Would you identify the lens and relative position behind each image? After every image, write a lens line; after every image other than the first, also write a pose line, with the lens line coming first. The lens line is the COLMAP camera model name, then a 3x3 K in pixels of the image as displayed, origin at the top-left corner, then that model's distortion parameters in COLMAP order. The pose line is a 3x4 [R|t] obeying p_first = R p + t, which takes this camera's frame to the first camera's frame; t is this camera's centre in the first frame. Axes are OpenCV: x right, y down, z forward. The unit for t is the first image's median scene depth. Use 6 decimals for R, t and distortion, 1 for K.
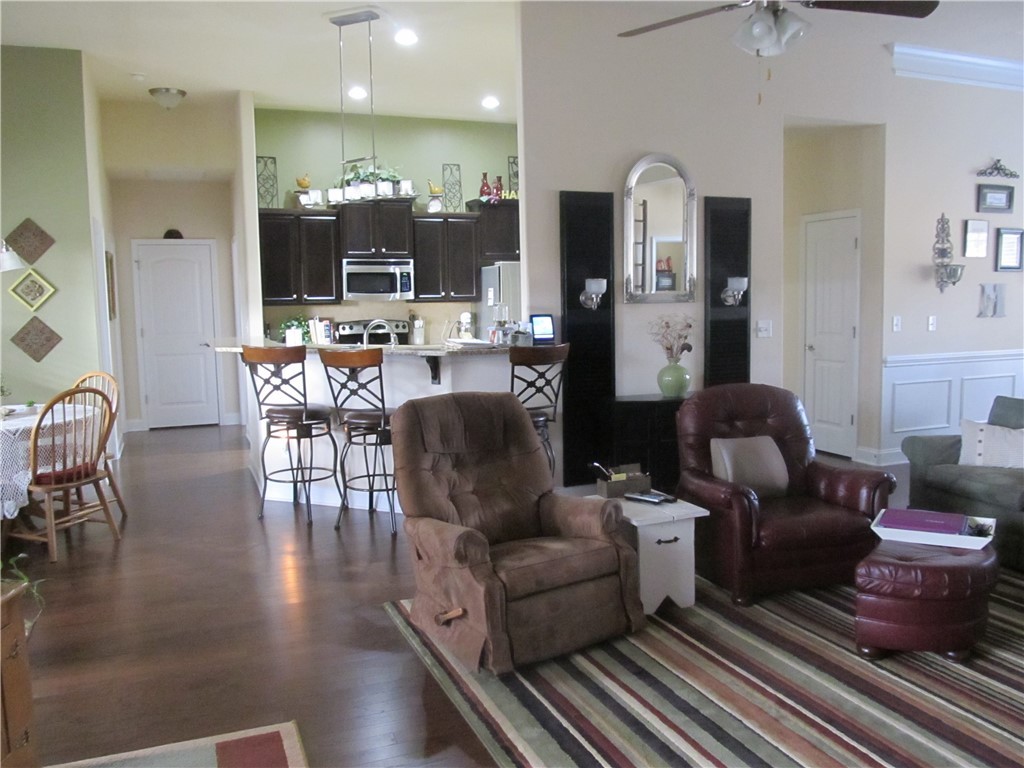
lens RADIAL K [[845.8, 0, 512.0], [0, 845.8, 384.0], [0, 0, 1]] dist [-0.058605, 0.019513]
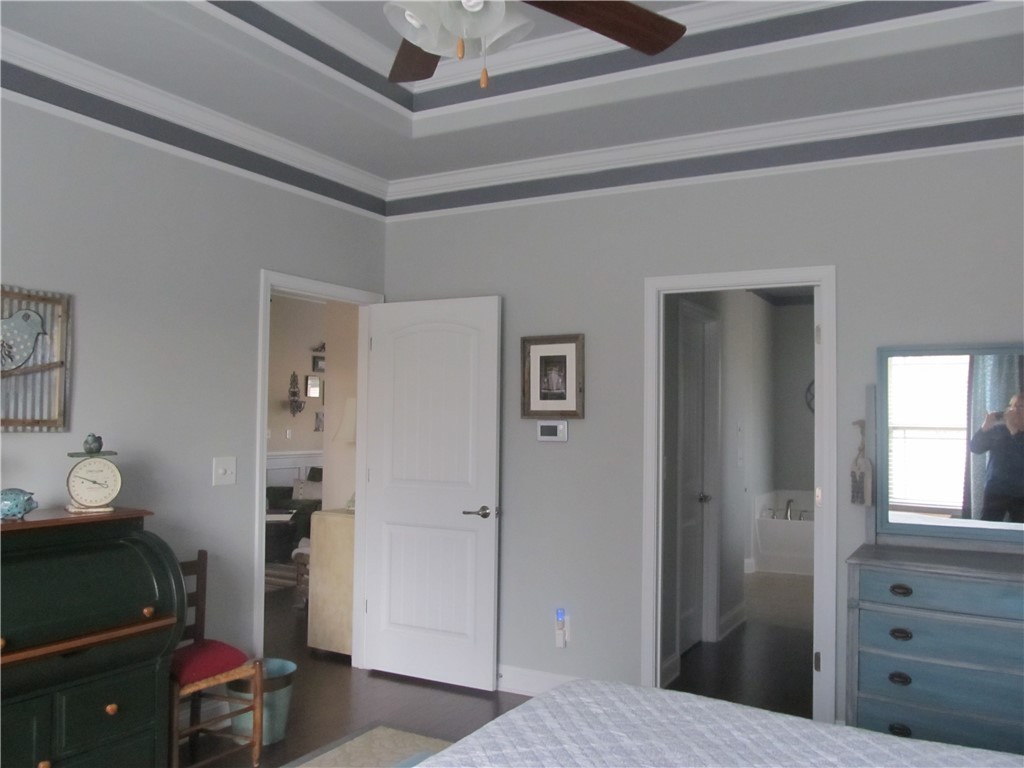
lens RADIAL K [[845.8, 0, 512.0], [0, 845.8, 384.0], [0, 0, 1]] dist [-0.058605, 0.019513]
pose [[0.776509, 0.051623, 0.627988, -0.193672], [0.042839, 0.990007, -0.134352, 0.063930], [-0.628648, 0.131228, 0.766538, -0.523207]]
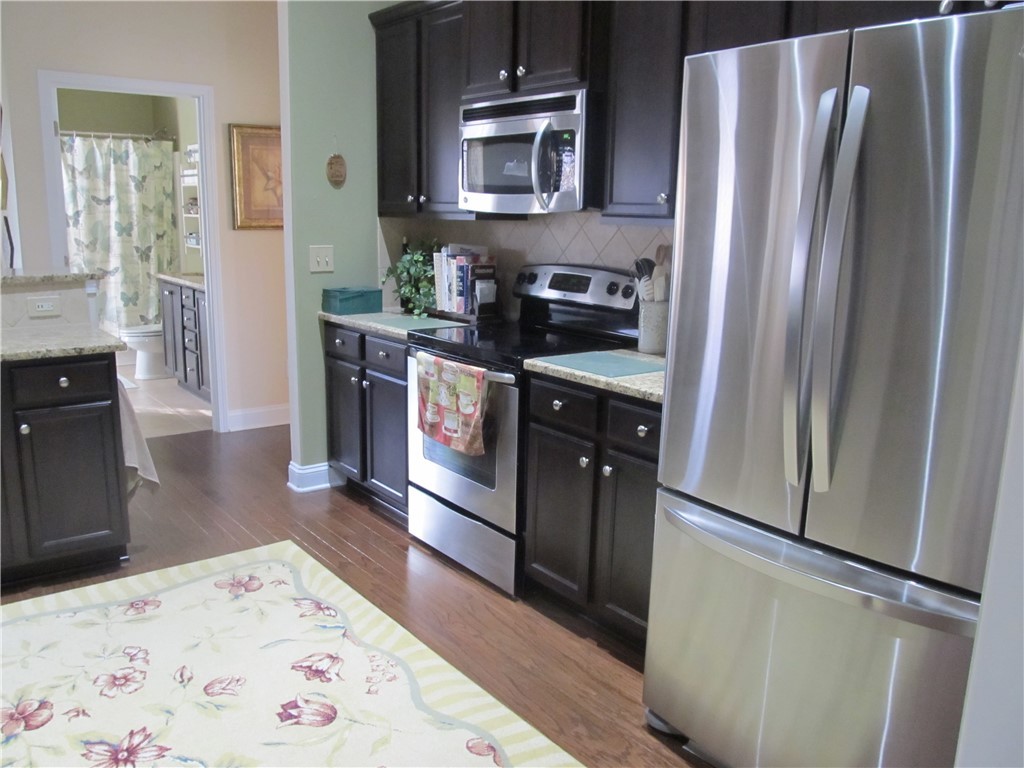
lens RADIAL K [[845.8, 0, 512.0], [0, 845.8, 384.0], [0, 0, 1]] dist [-0.058605, 0.019513]
pose [[0.272653, 0.212741, -0.938297, 0.210575], [-0.125624, 0.974770, 0.184506, -0.095602], [0.953876, 0.067567, 0.292499, 0.912309]]
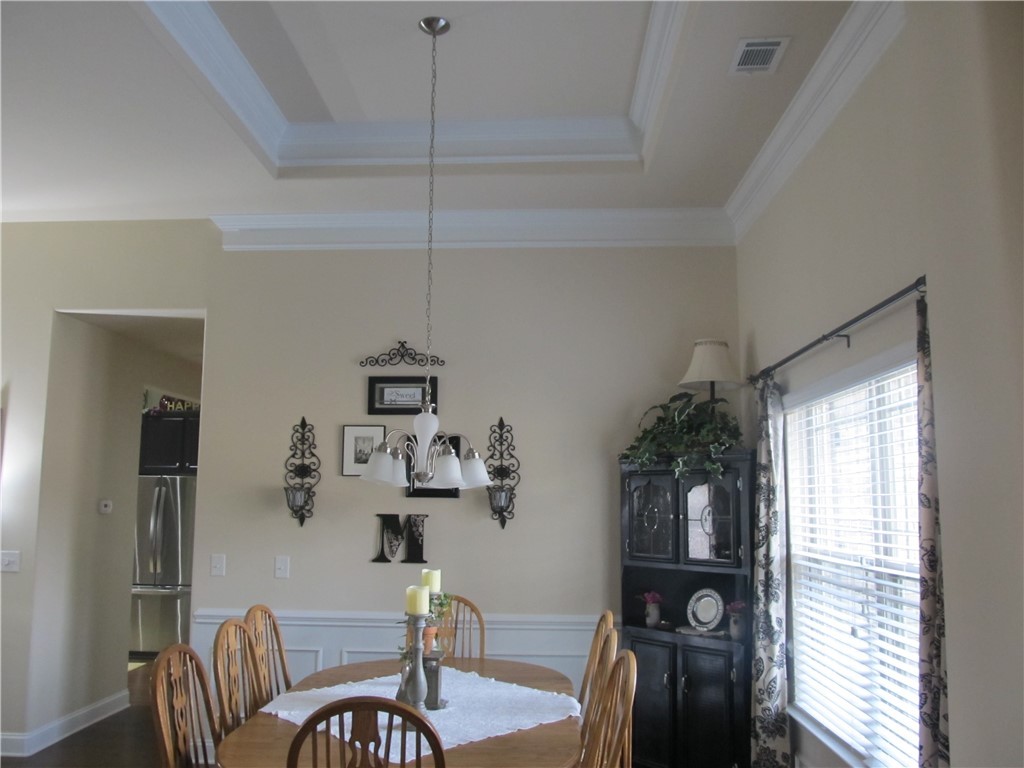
lens RADIAL K [[845.8, 0, 512.0], [0, 845.8, 384.0], [0, 0, 1]] dist [-0.058605, 0.019513]
pose [[0.908919, -0.037306, -0.415300, 0.810879], [-0.062180, 0.972726, -0.223466, -0.062786], [0.412310, 0.228936, 0.881810, 0.327205]]
